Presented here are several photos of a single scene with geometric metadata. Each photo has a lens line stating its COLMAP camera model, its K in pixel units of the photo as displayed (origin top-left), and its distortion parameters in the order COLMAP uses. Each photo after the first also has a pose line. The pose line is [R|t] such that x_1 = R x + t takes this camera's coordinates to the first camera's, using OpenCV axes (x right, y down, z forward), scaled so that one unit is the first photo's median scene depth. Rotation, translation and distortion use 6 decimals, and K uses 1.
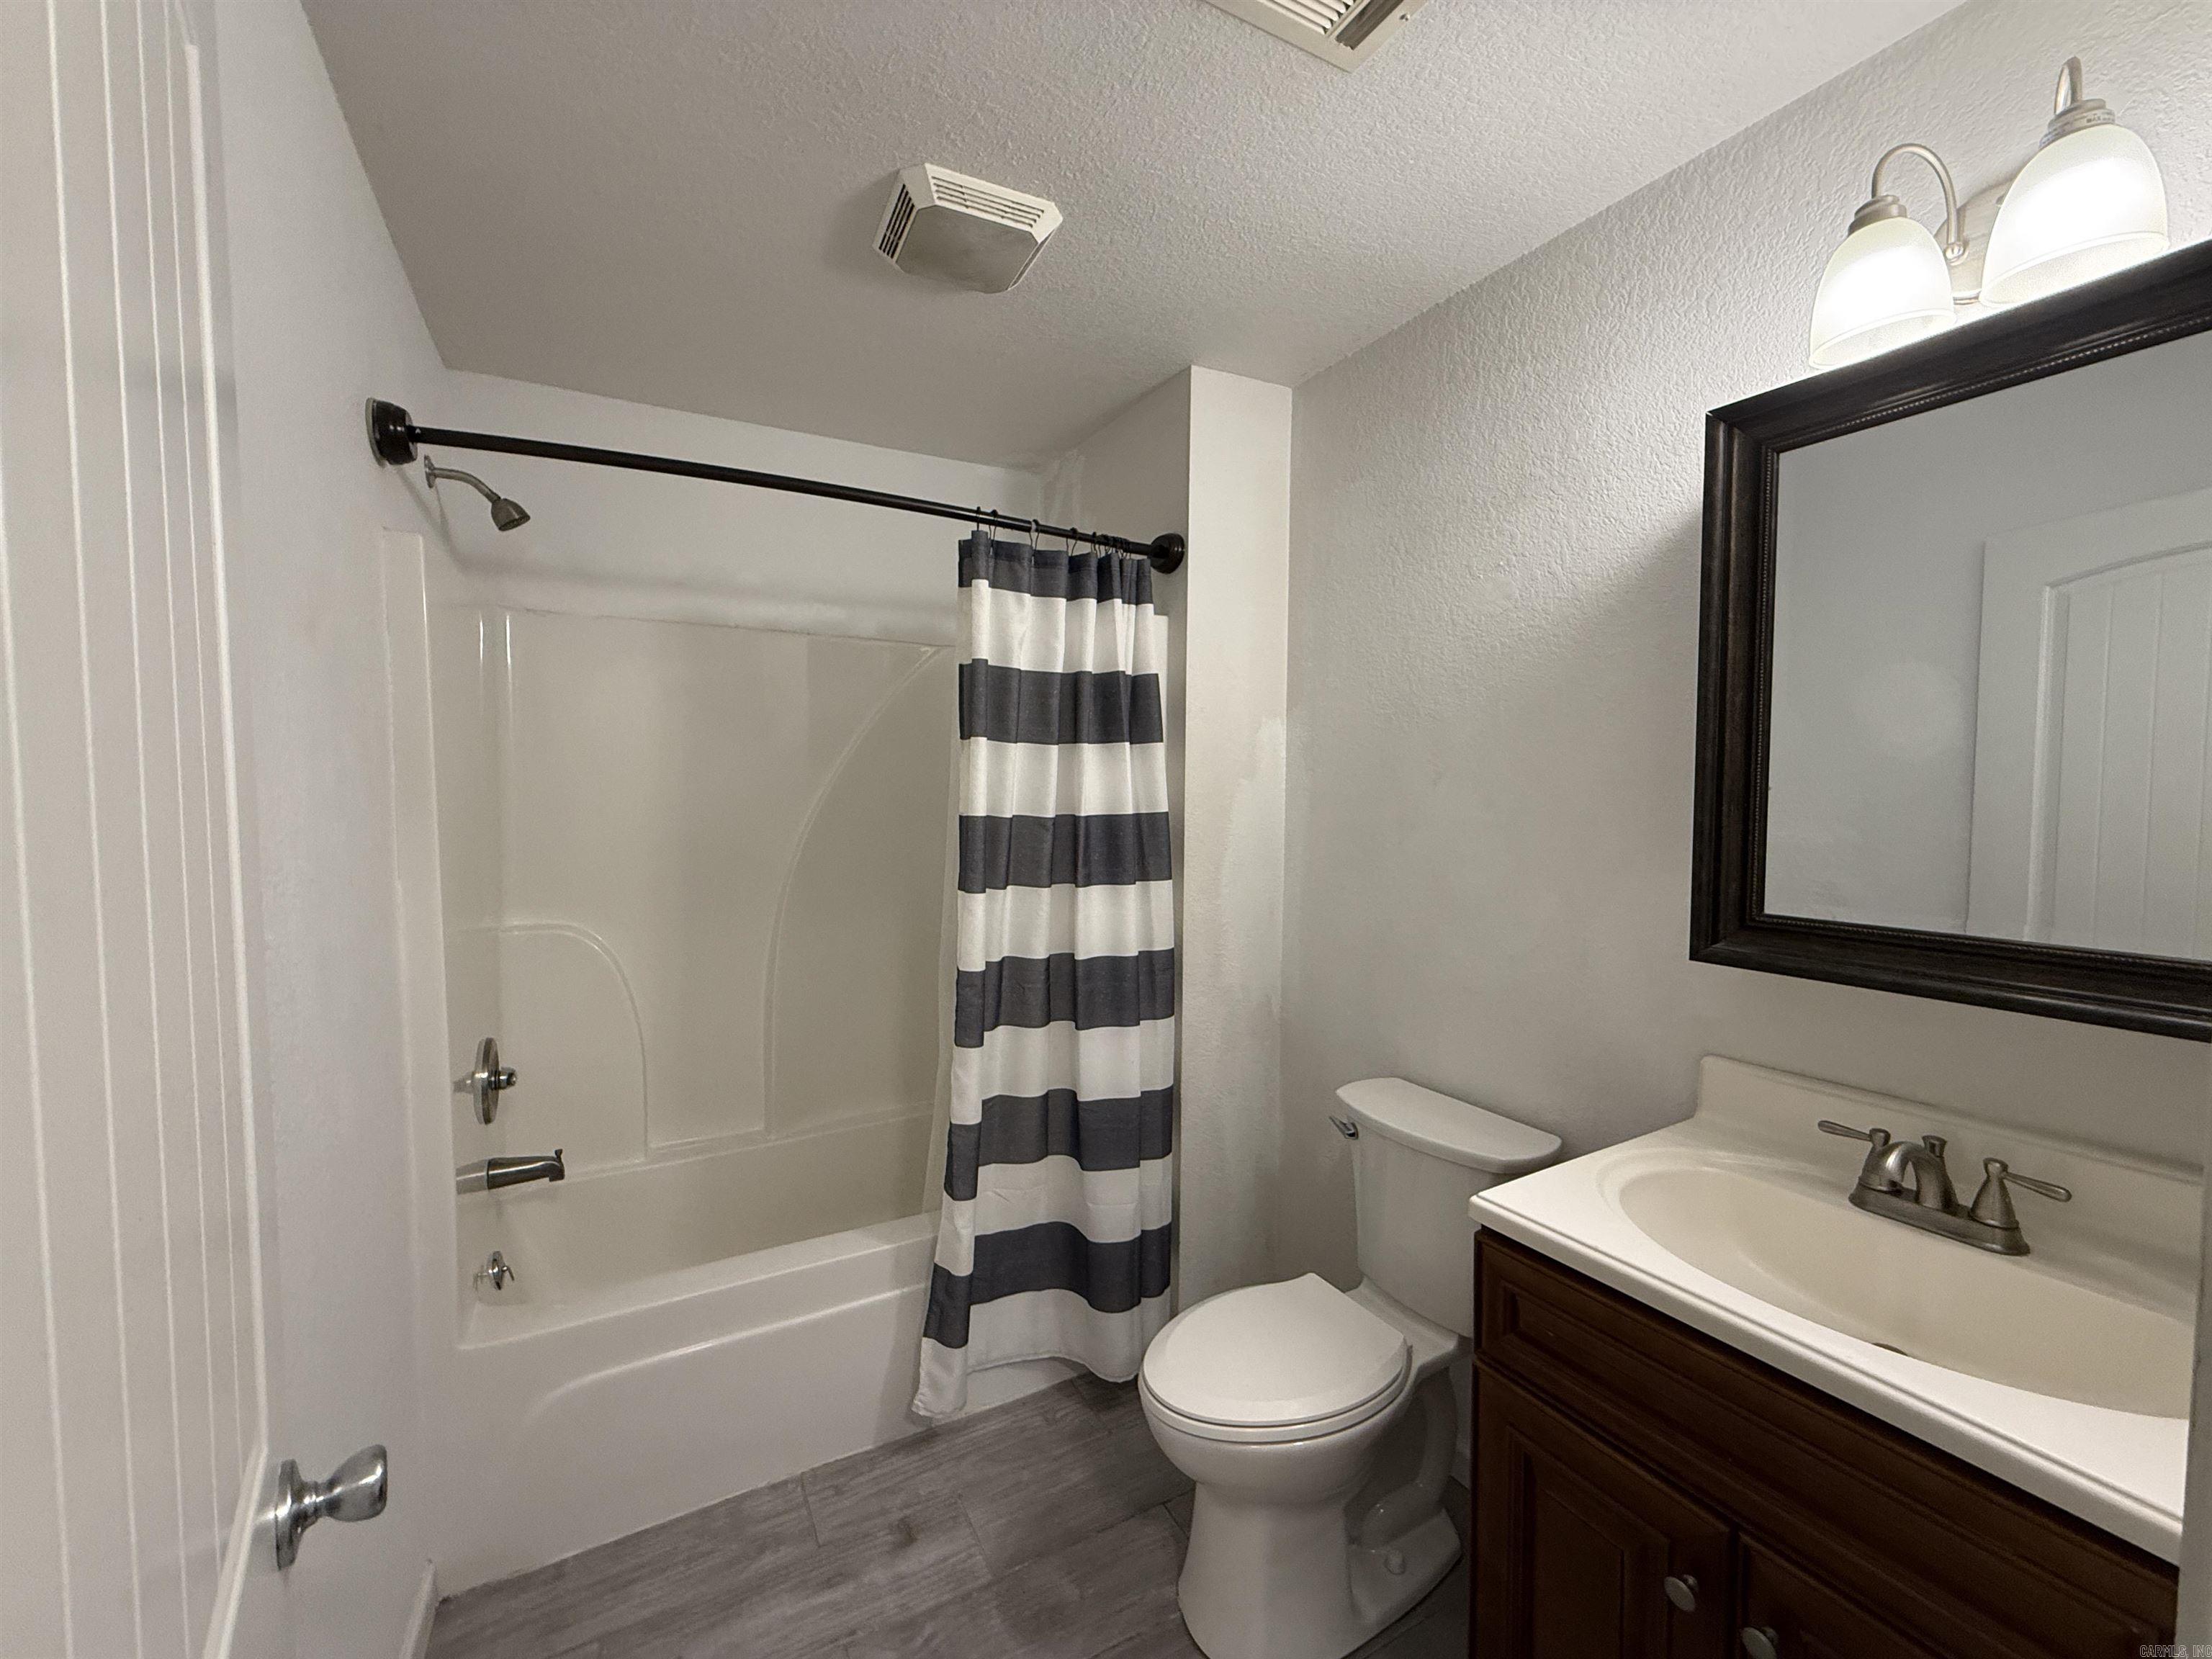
lens RADIAL K [[891.6, 0, 1098.3], [0, 891.6, 833.4], [0, 0, 1]] dist [0.001126, 0.000236]
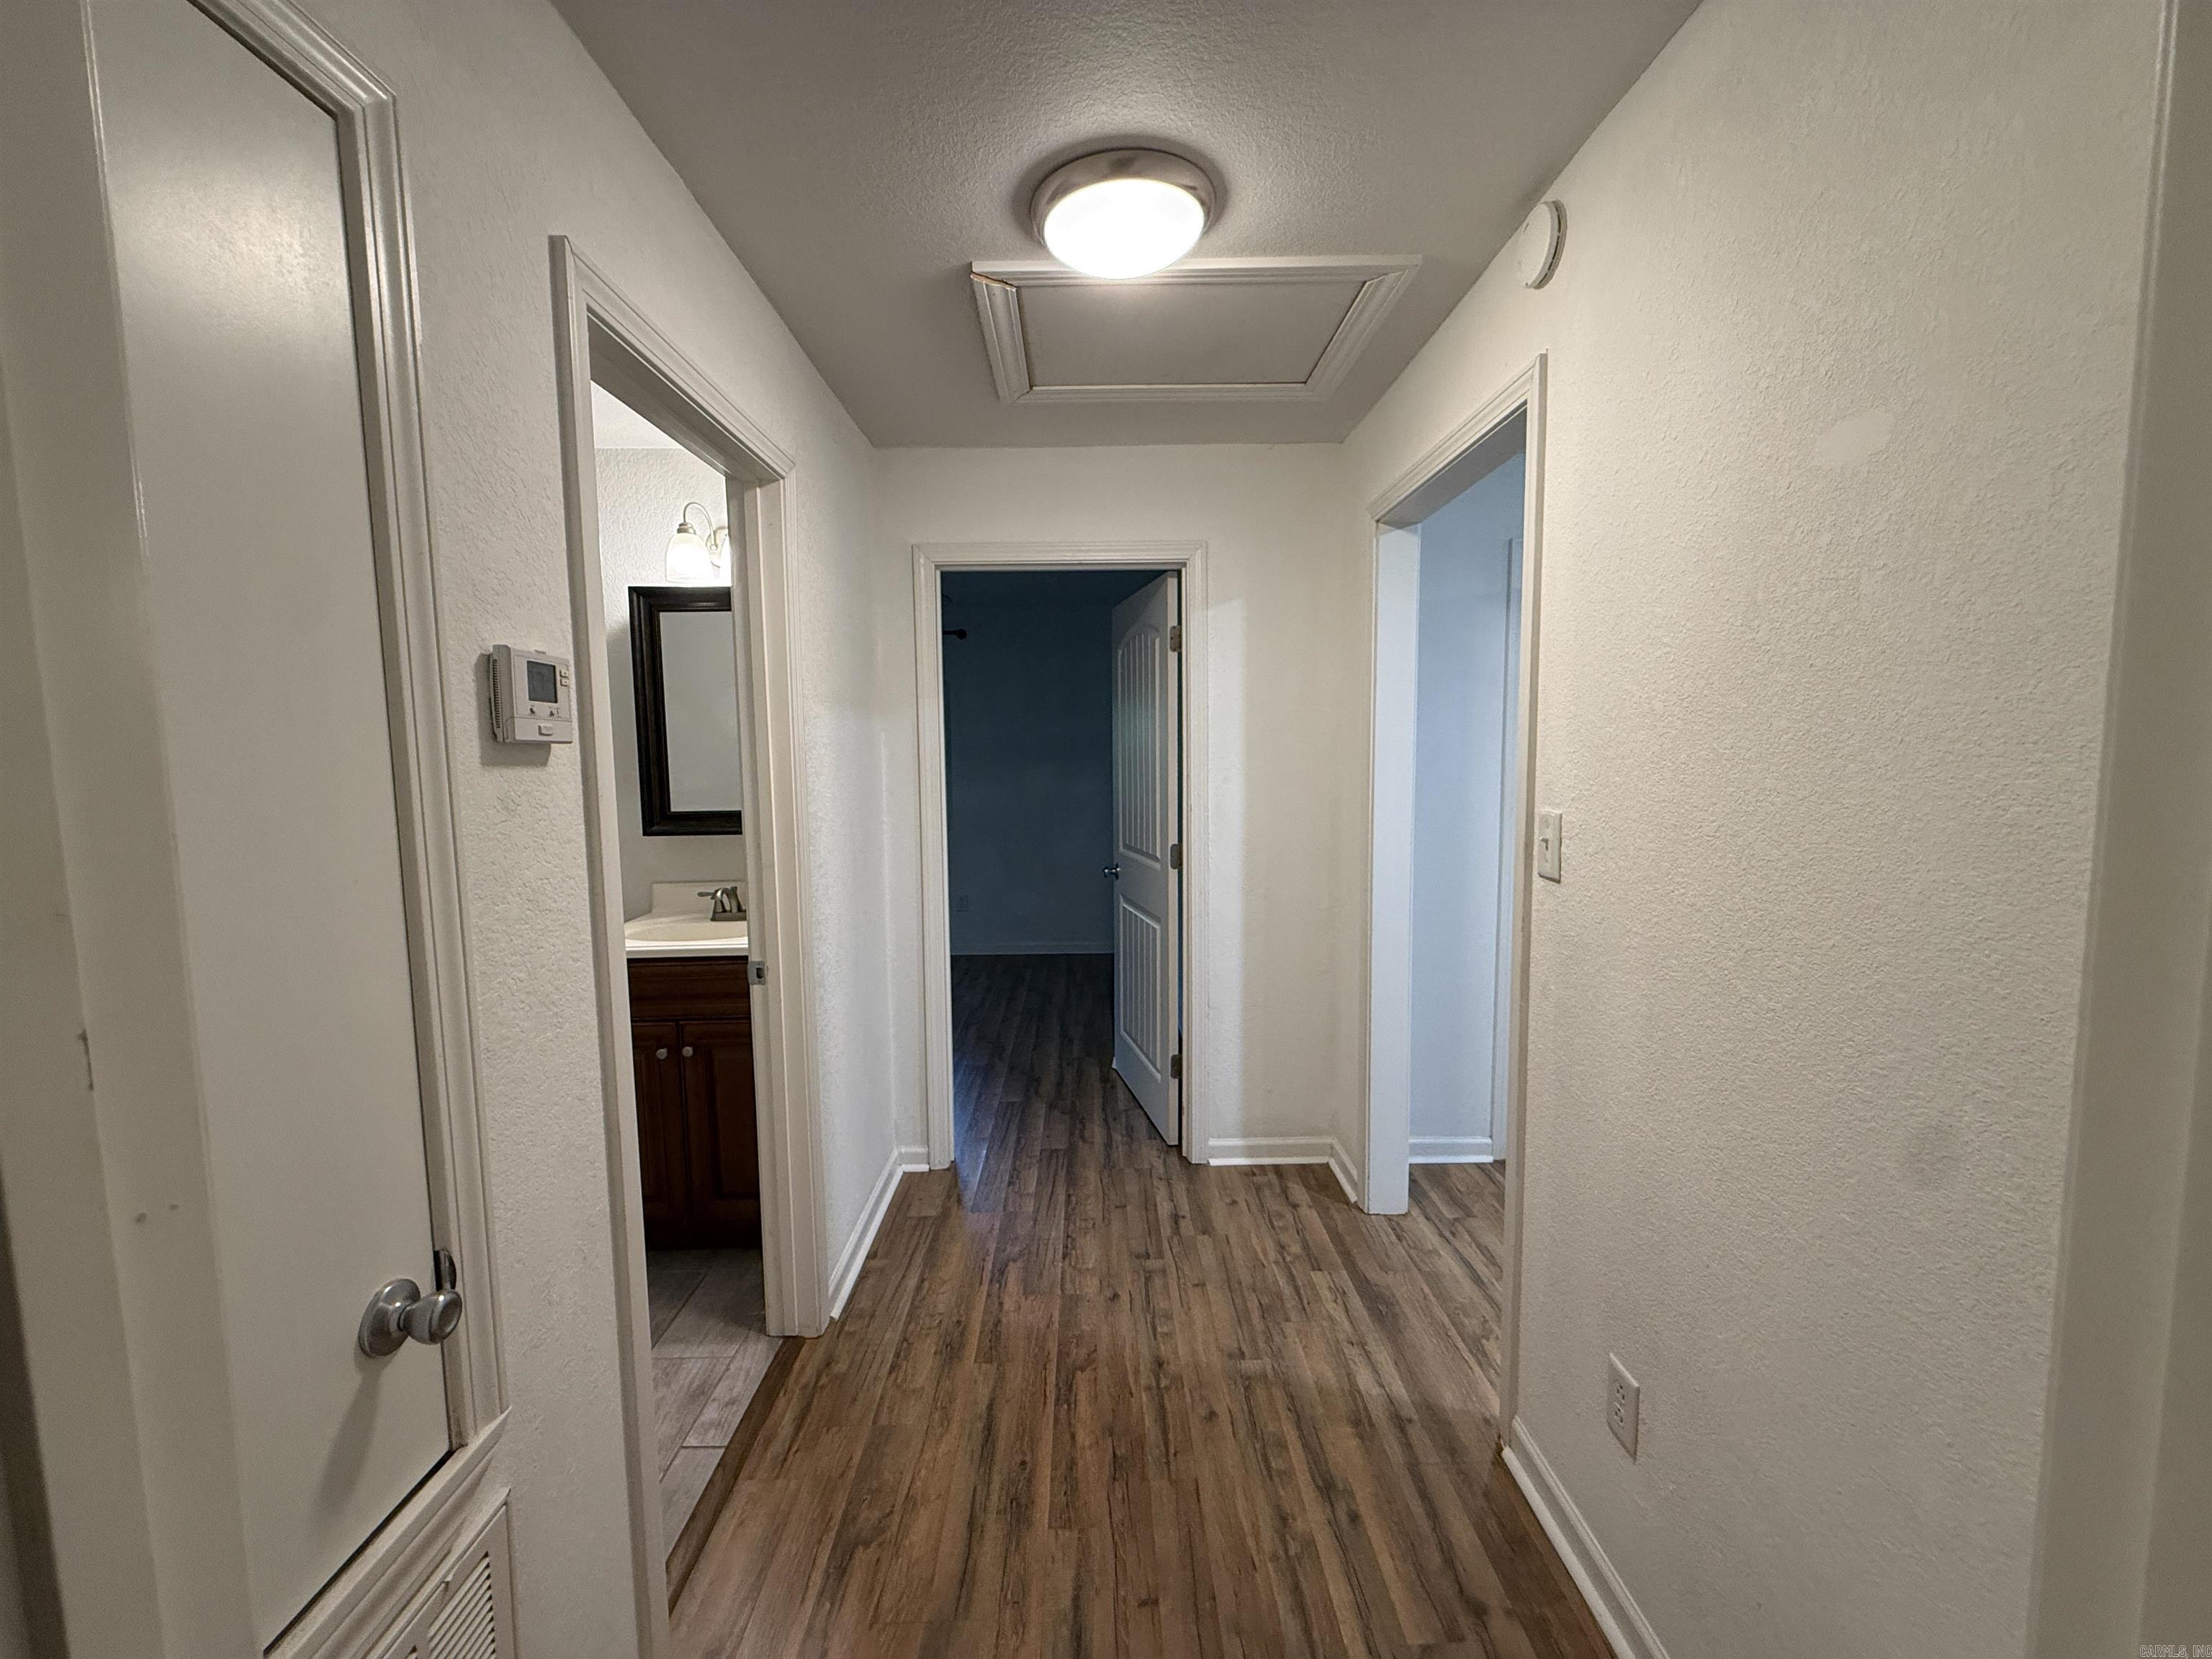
lens RADIAL K [[891.6, 0, 1108.0], [0, 891.6, 833.0], [0, 0, 1]] dist [0.001126, 0.000236]
pose [[0.467817, -0.084314, 0.879795, -0.763109], [0.054084, 0.996305, 0.066721, 0.051398], [-0.882169, 0.016369, 0.470648, -1.086248]]
